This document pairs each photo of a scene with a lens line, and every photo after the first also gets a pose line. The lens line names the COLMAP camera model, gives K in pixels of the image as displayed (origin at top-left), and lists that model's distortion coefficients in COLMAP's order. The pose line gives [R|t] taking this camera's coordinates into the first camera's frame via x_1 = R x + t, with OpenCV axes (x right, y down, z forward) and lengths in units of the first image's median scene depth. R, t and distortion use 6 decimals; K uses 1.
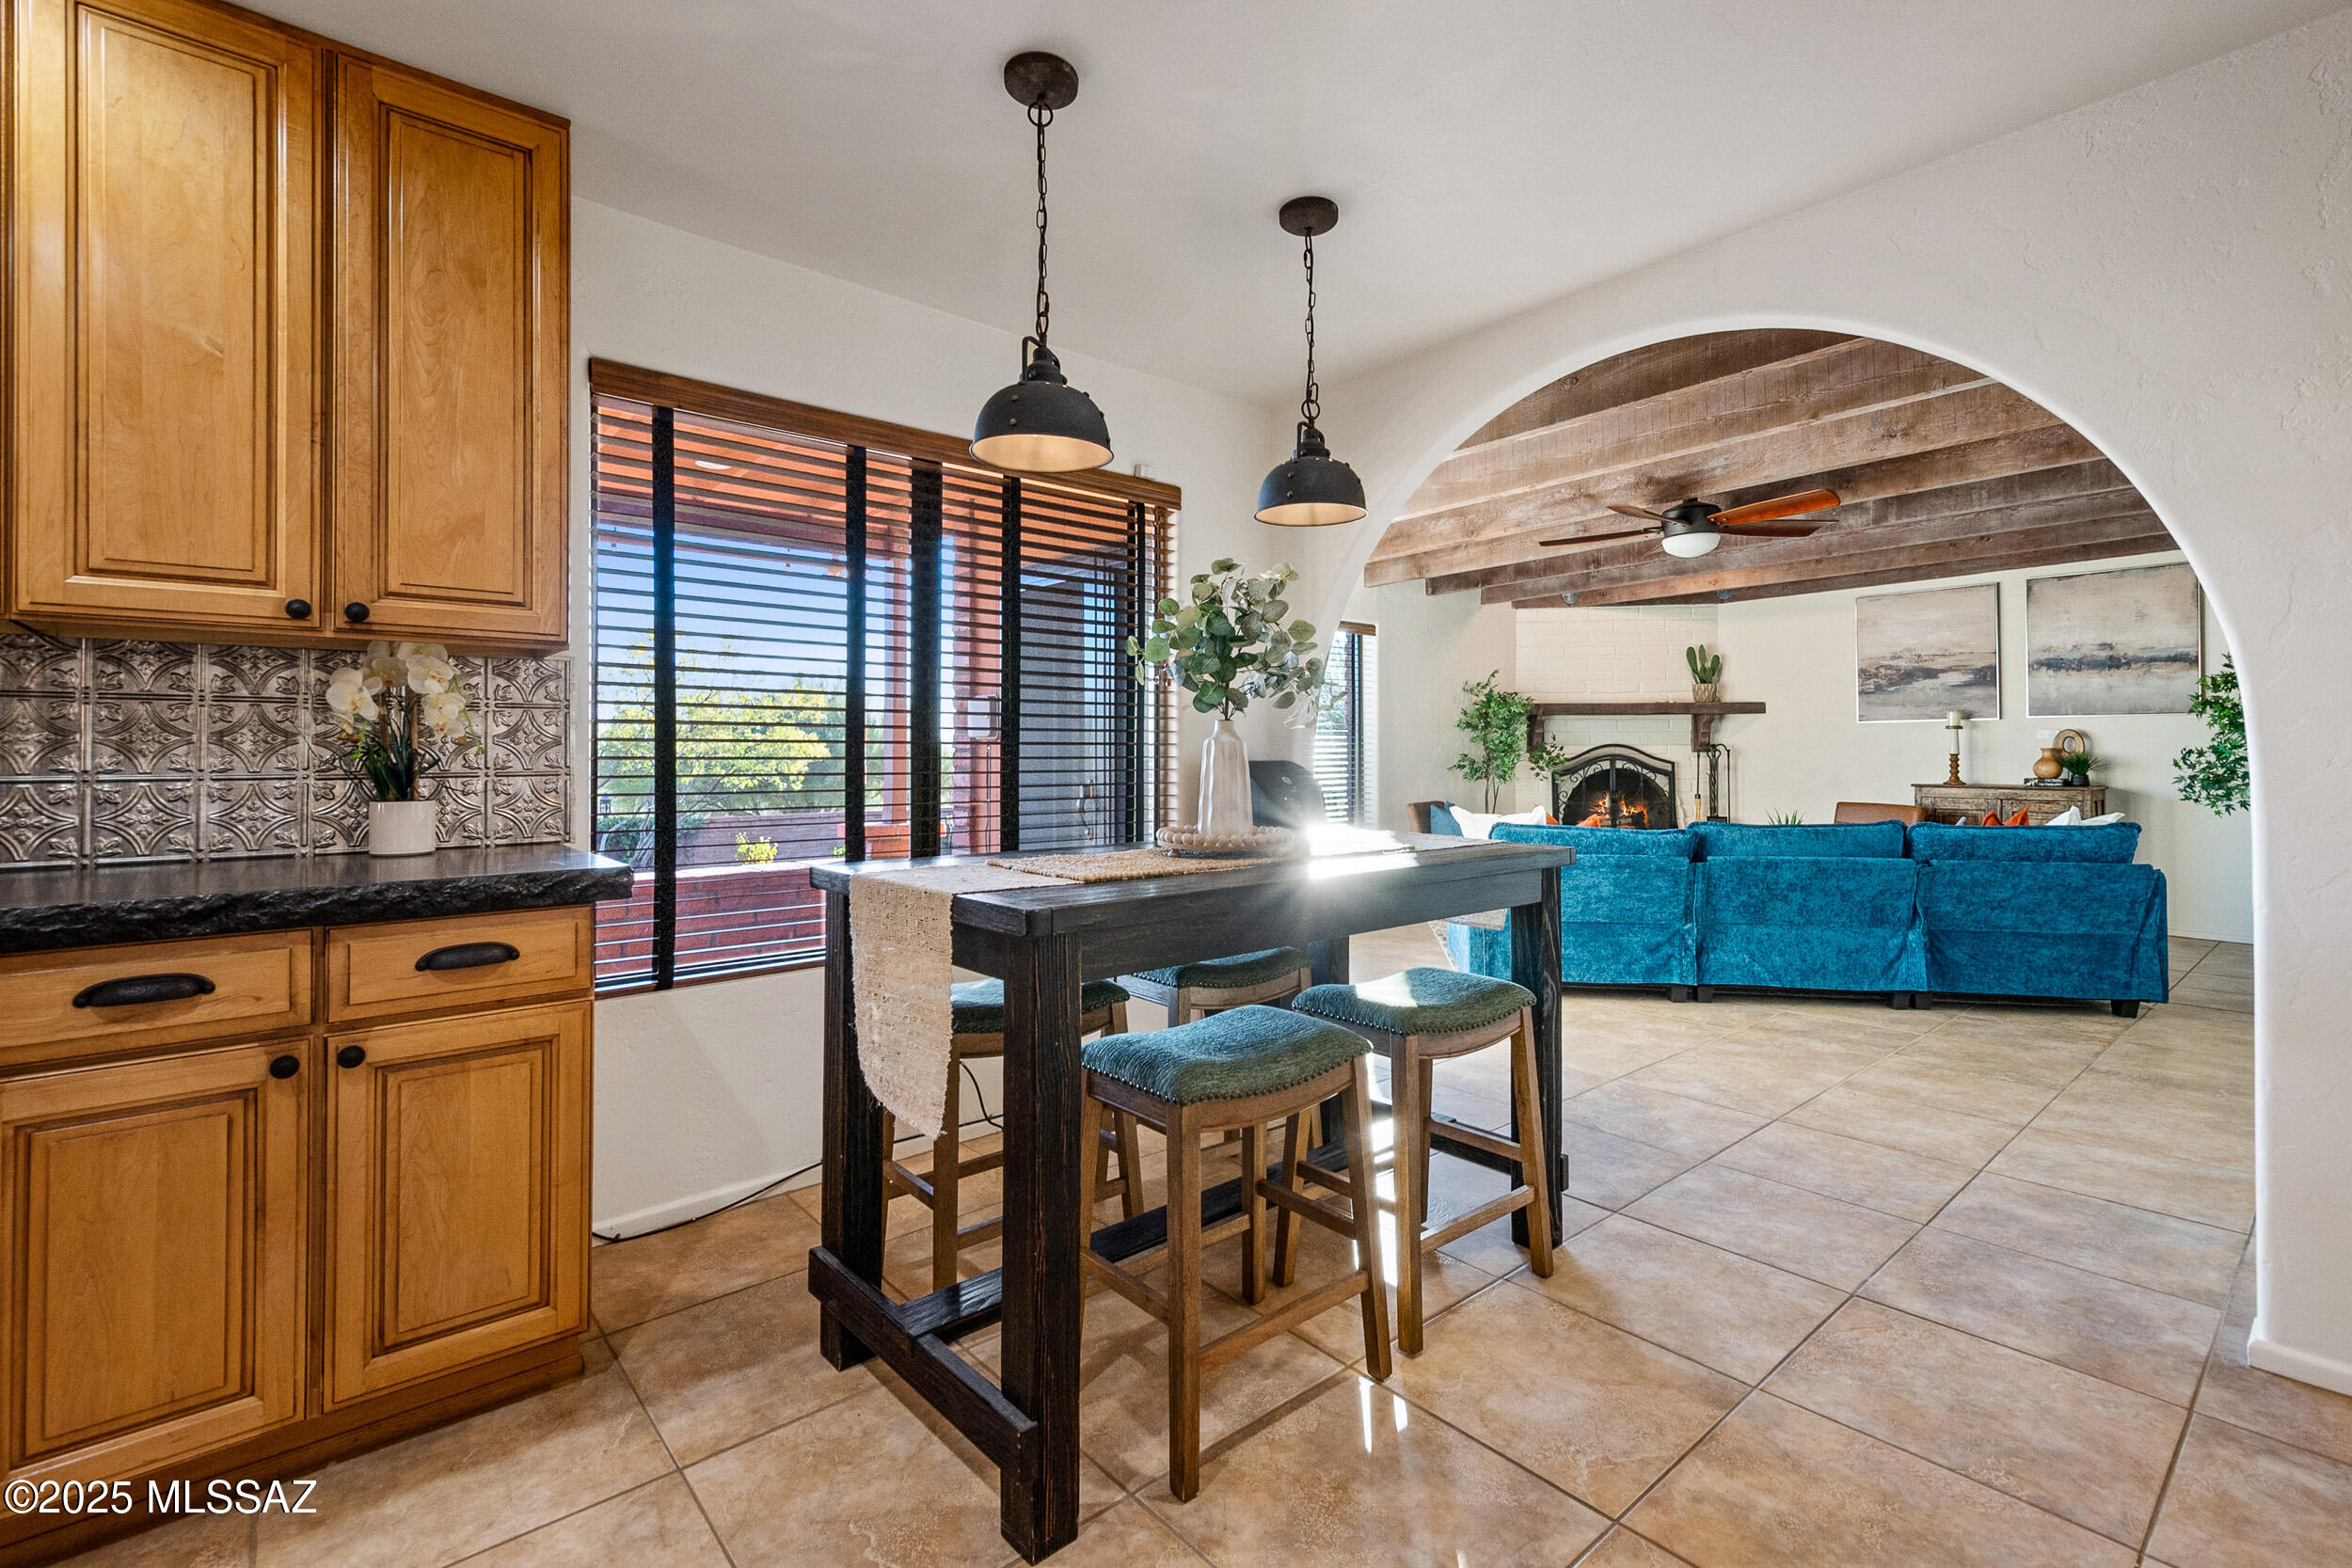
lens RADIAL K [[1040.0, 0, 1171.7], [0, 1040.0, 738.7], [0, 0, 1]] dist [0.019552, -0.006857]
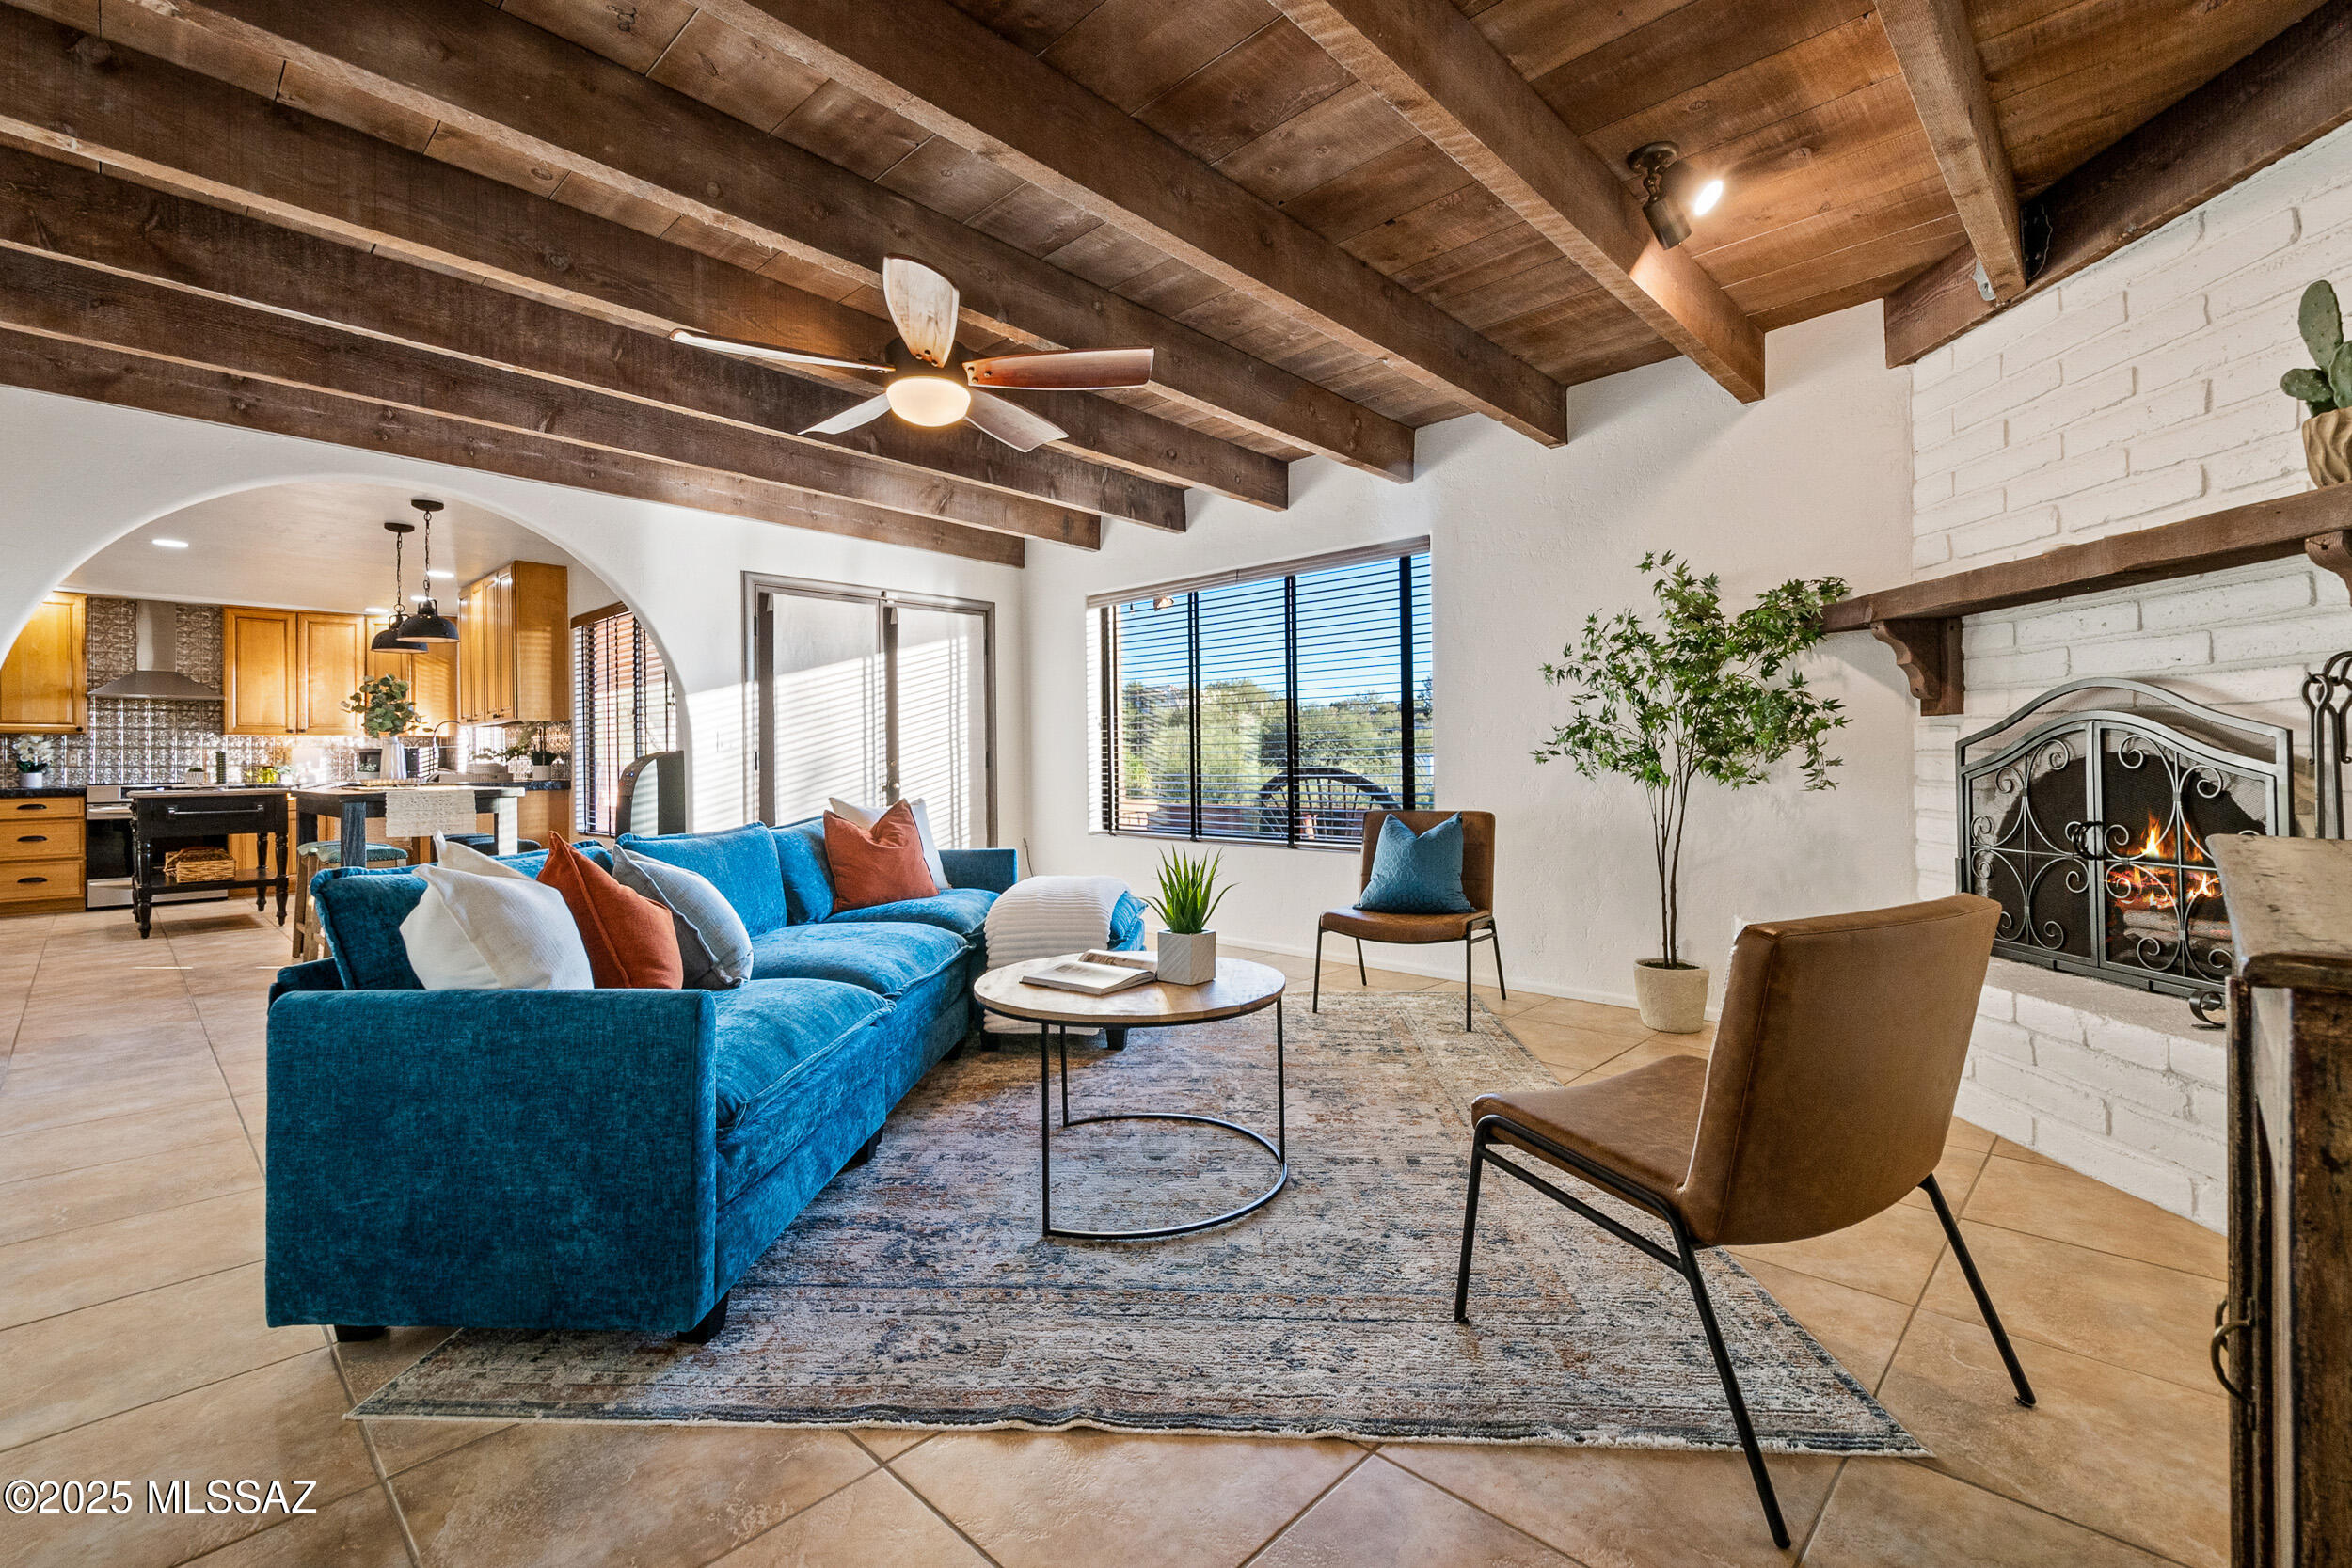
lens RADIAL K [[1028.8, 0, 1181.8], [0, 1028.8, 752.3], [0, 0, 1]] dist [0.002061, 0.000553]
pose [[0.105130, -0.008557, -0.994422, 3.040390], [0.026858, 0.999623, -0.005763, 0.097998], [0.994096, -0.026103, 0.105320, 2.895880]]
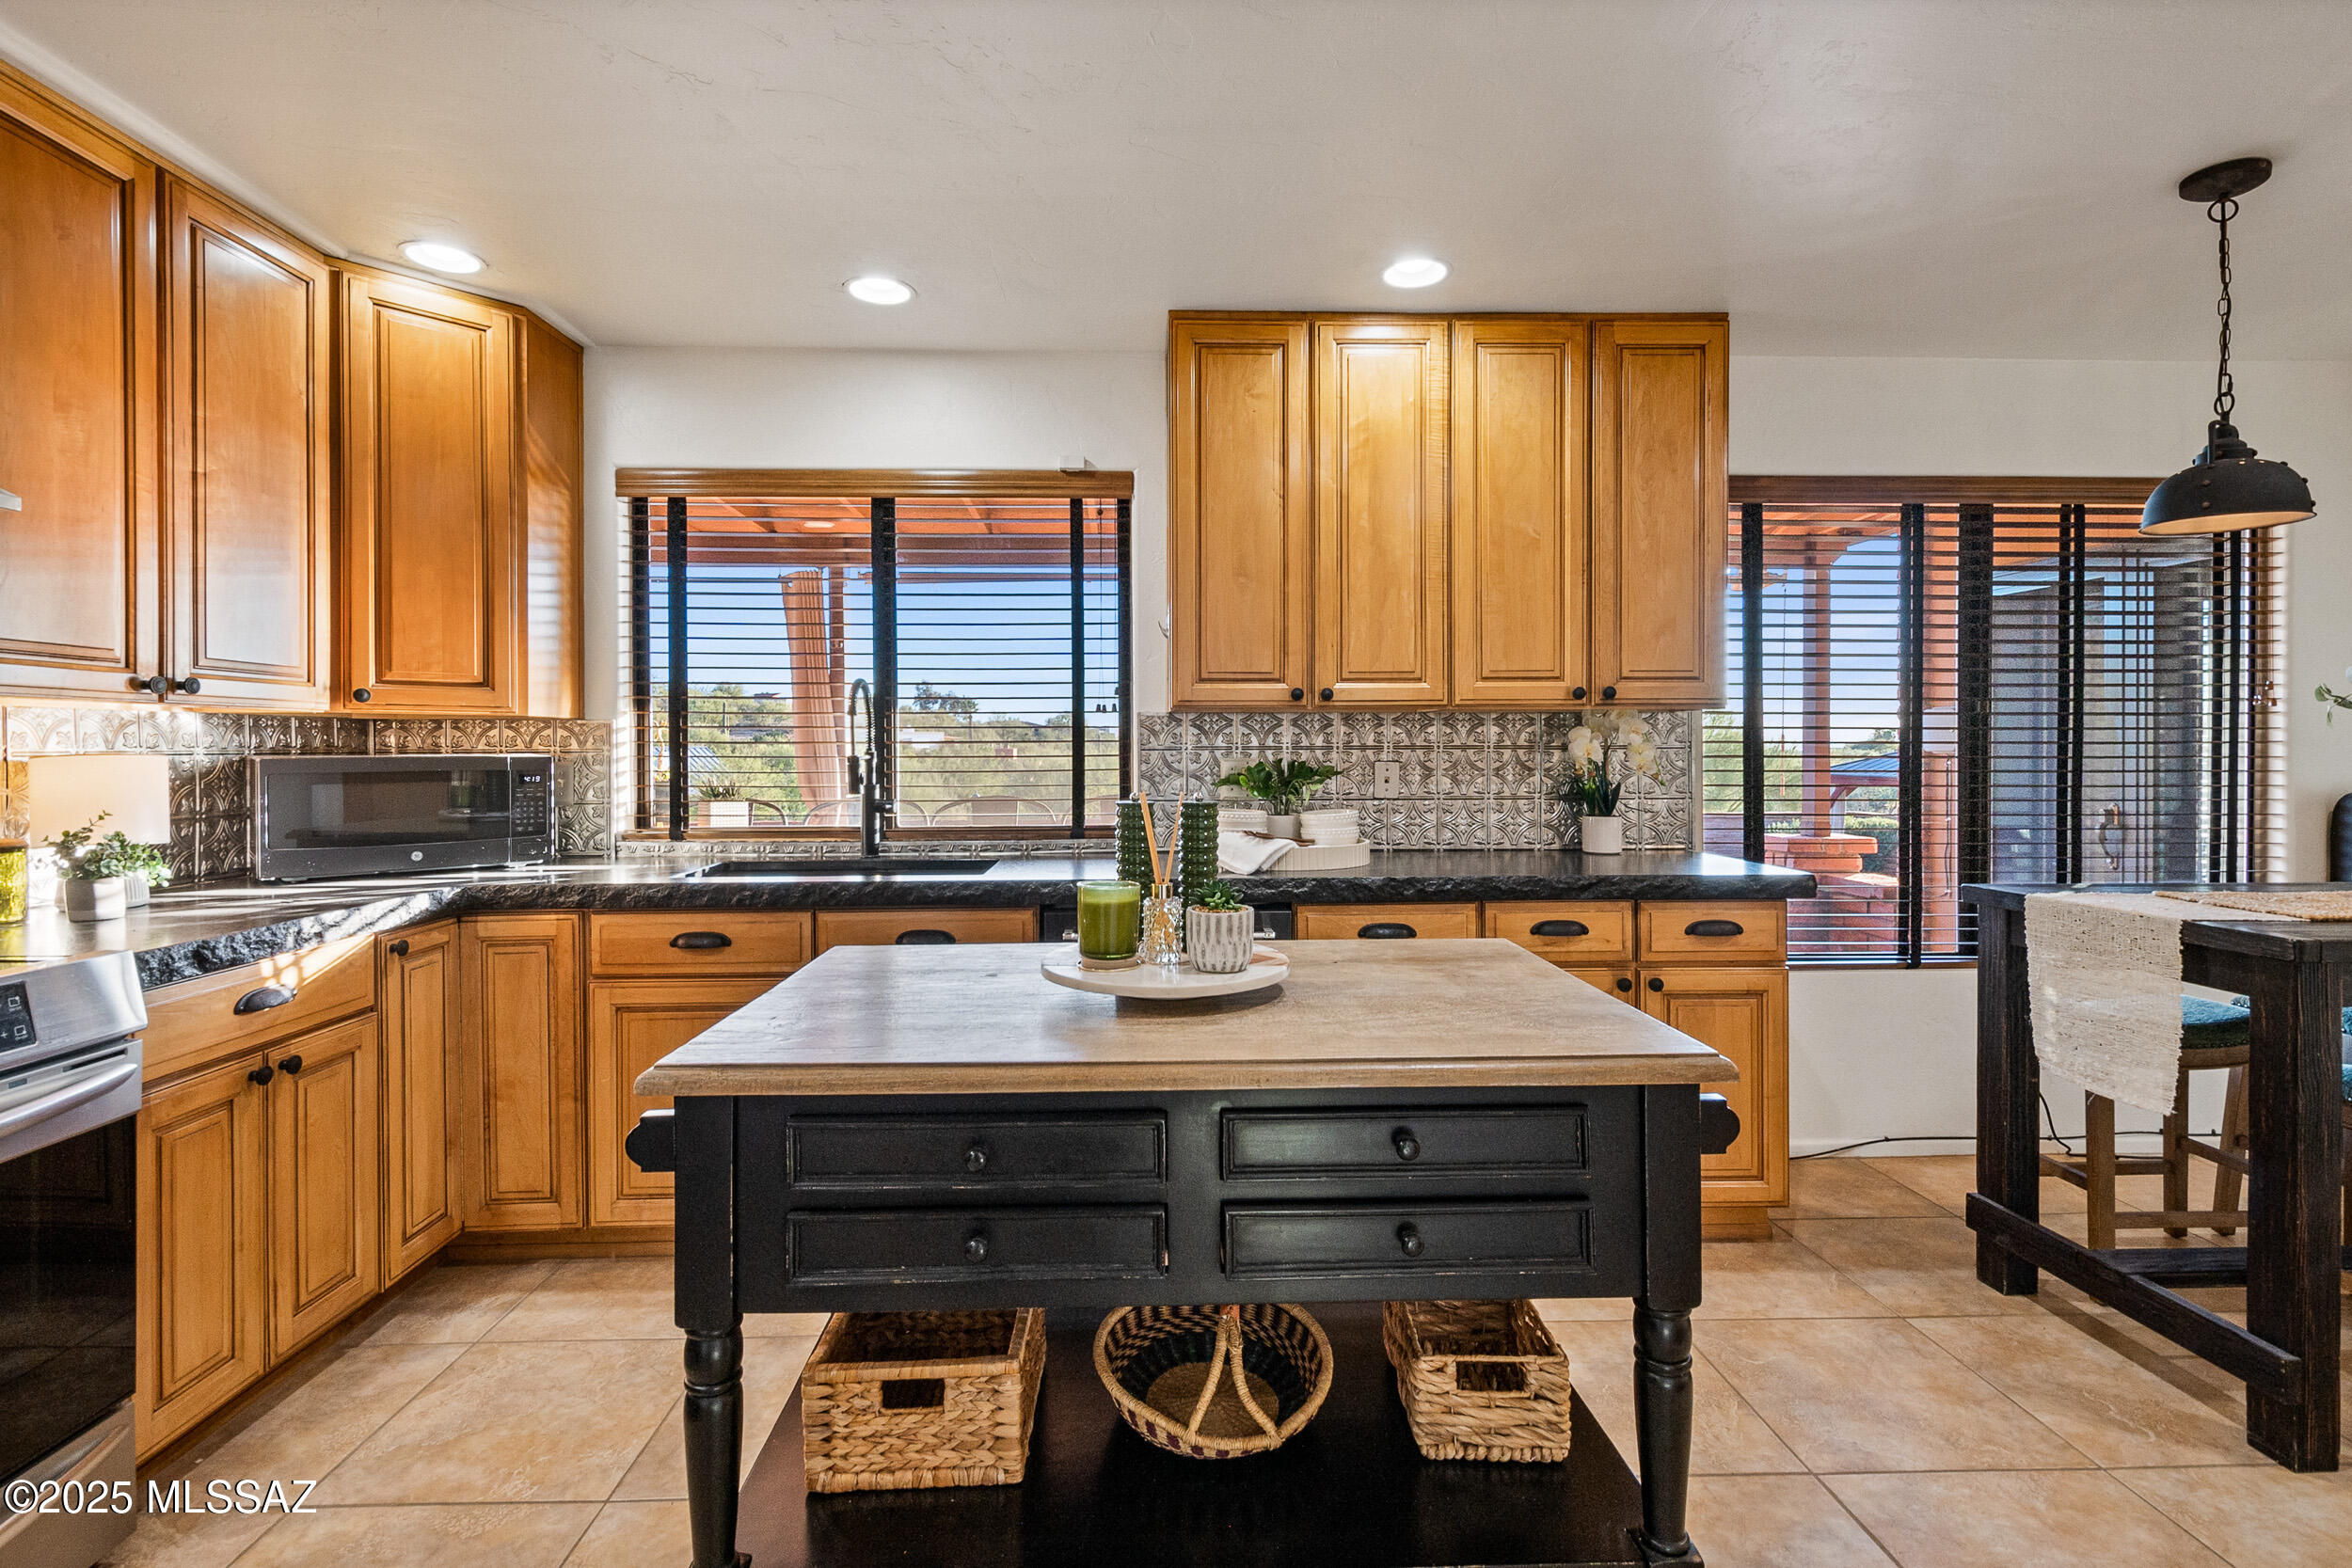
lens RADIAL K [[1113.1, 0, 1172.1], [0, 1113.1, 751.4], [0, 0, 1]] dist [0.019824, -0.010952]
pose [[0.781871, 0.003182, -0.623432, -0.249184], [0.008634, 0.999836, 0.015933, -0.062494], [0.623380, -0.017840, 0.781715, -0.600536]]
